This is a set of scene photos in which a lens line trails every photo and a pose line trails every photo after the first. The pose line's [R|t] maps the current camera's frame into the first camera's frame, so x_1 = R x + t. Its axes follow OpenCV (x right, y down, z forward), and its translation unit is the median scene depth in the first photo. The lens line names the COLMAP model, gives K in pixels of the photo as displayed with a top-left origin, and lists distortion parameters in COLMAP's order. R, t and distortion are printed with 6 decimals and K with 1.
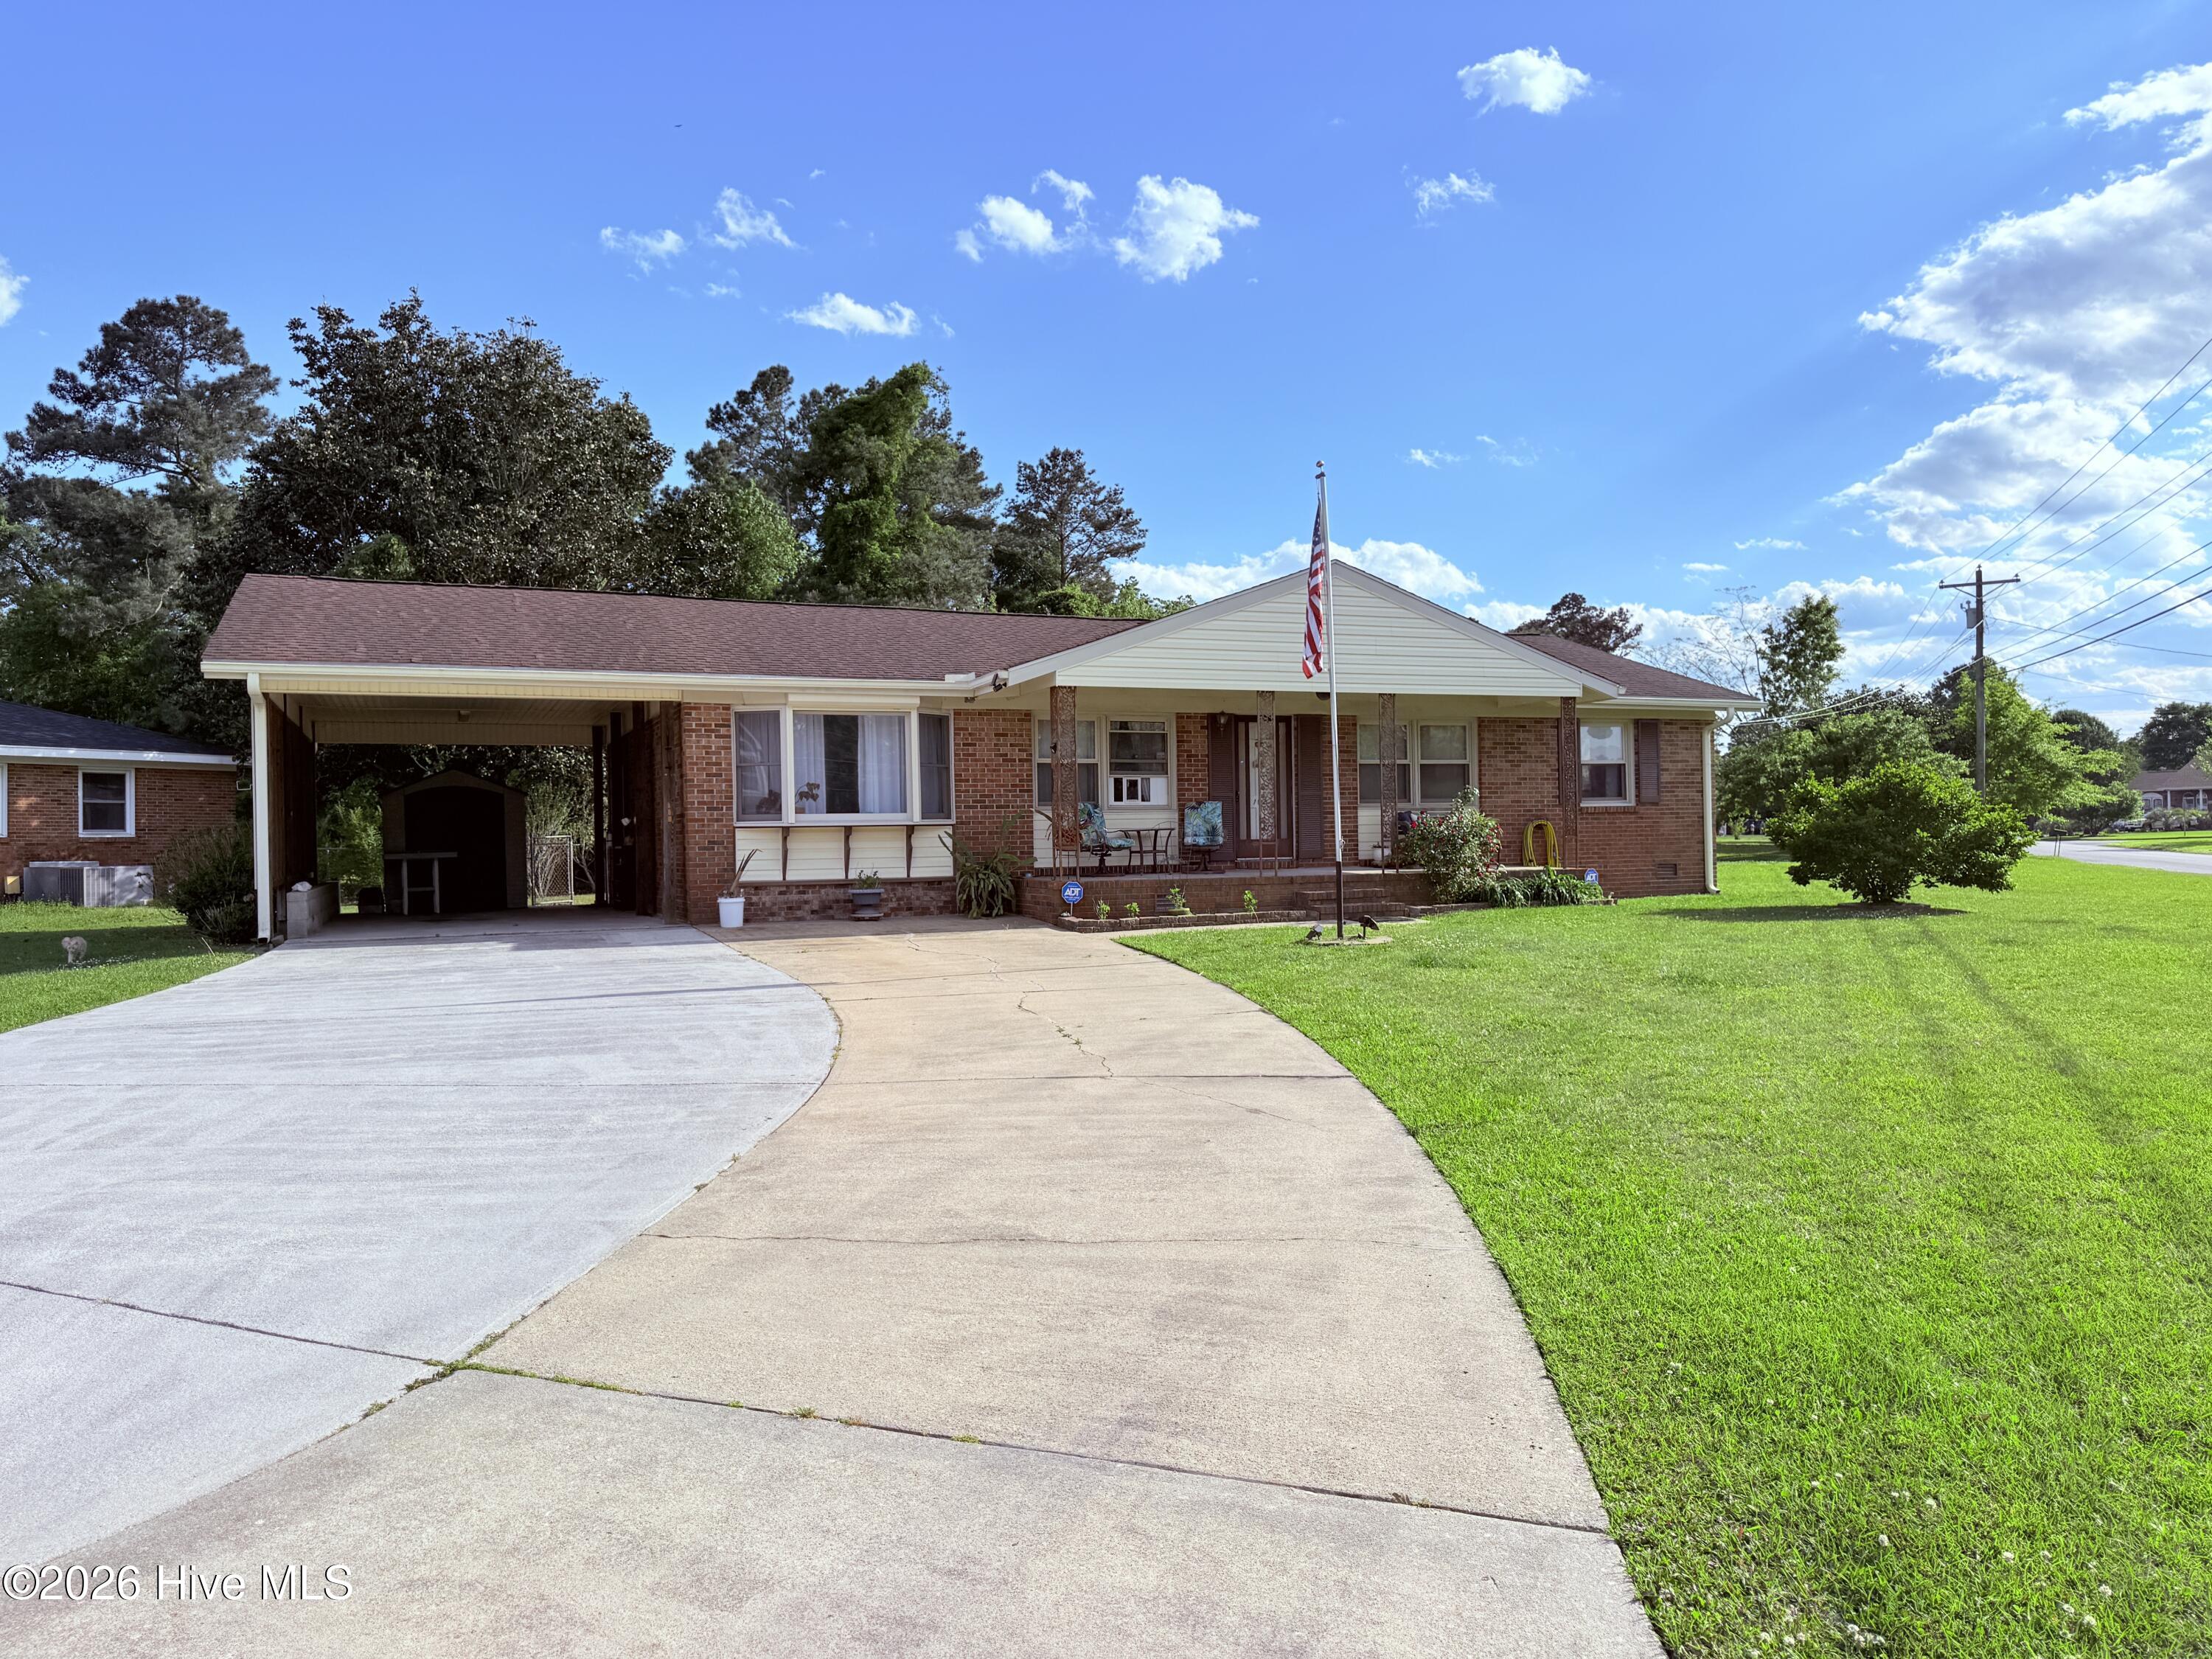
lens RADIAL K [[1574.6, 0, 1106.0], [0, 1574.6, 829.5], [0, 0, 1]] dist [0.097764, -0.144518]
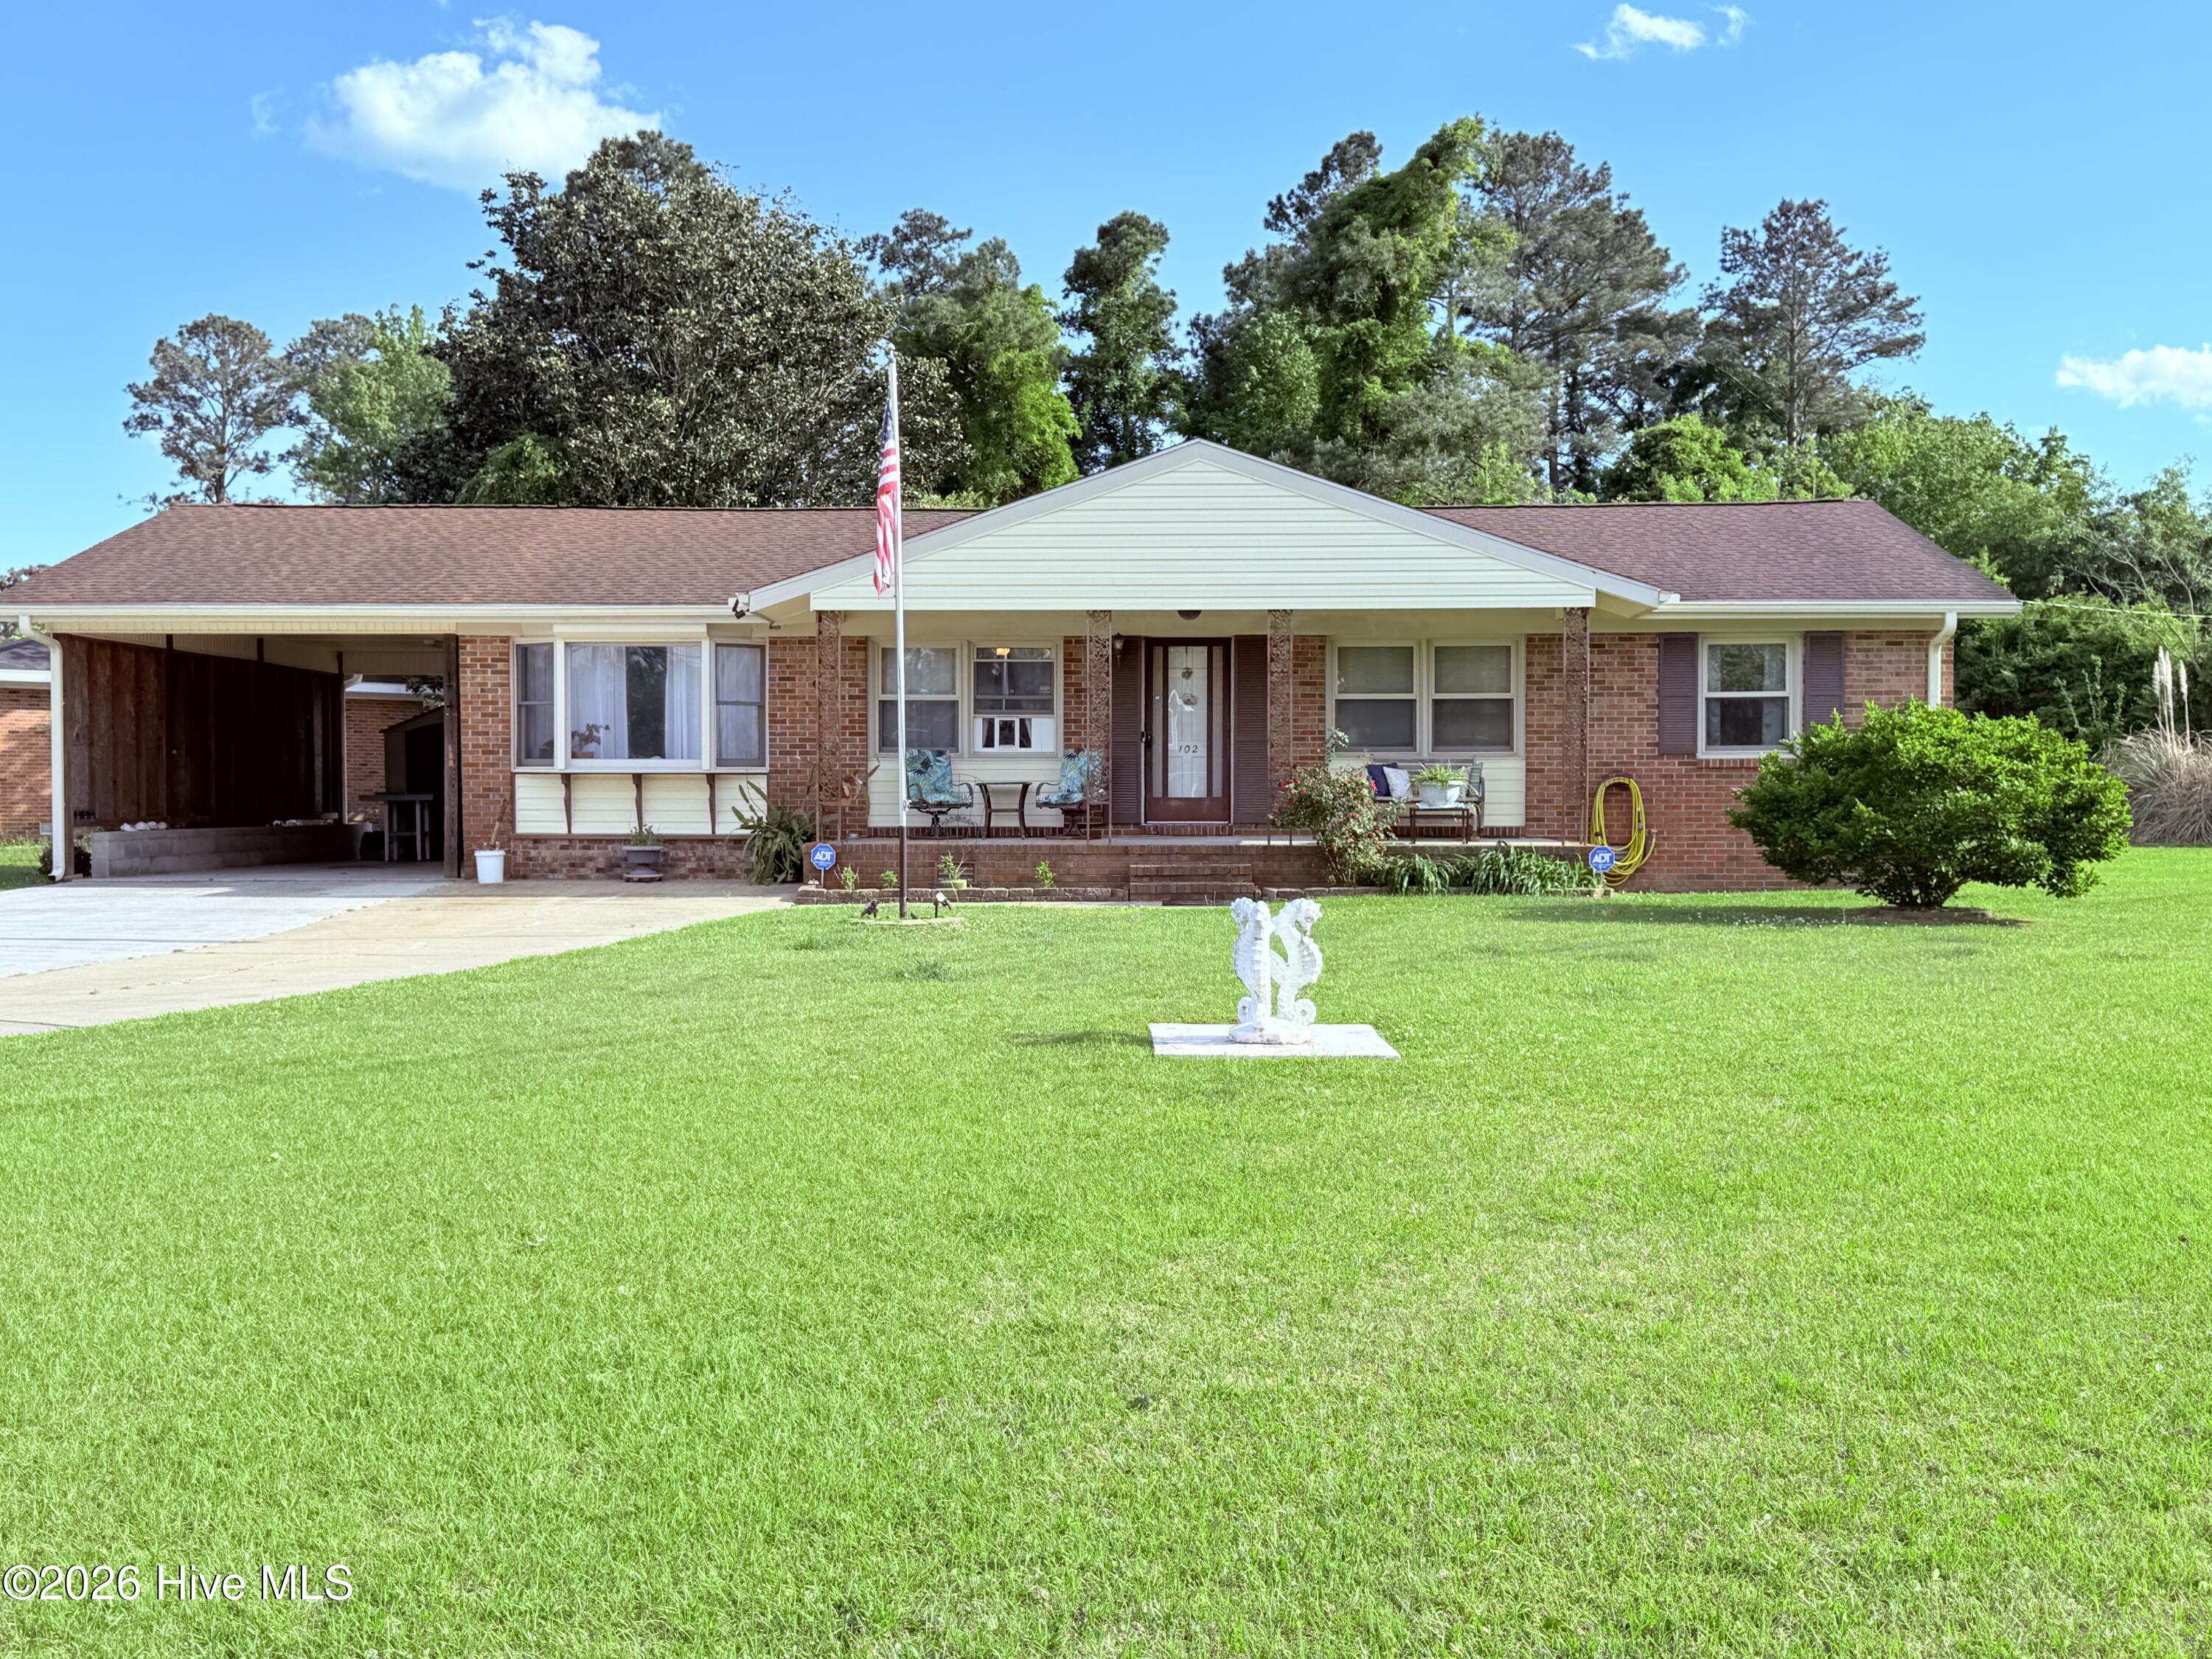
lens RADIAL K [[2269.4, 0, 1106.0], [0, 2269.4, 829.5], [0, 0, 1]] dist [0.210786, -0.418483]
pose [[0.901104, 0.024988, -0.432883, 0.563678], [-0.013090, 0.999451, 0.030445, -0.011987], [0.433406, -0.021768, 0.900936, -0.028063]]
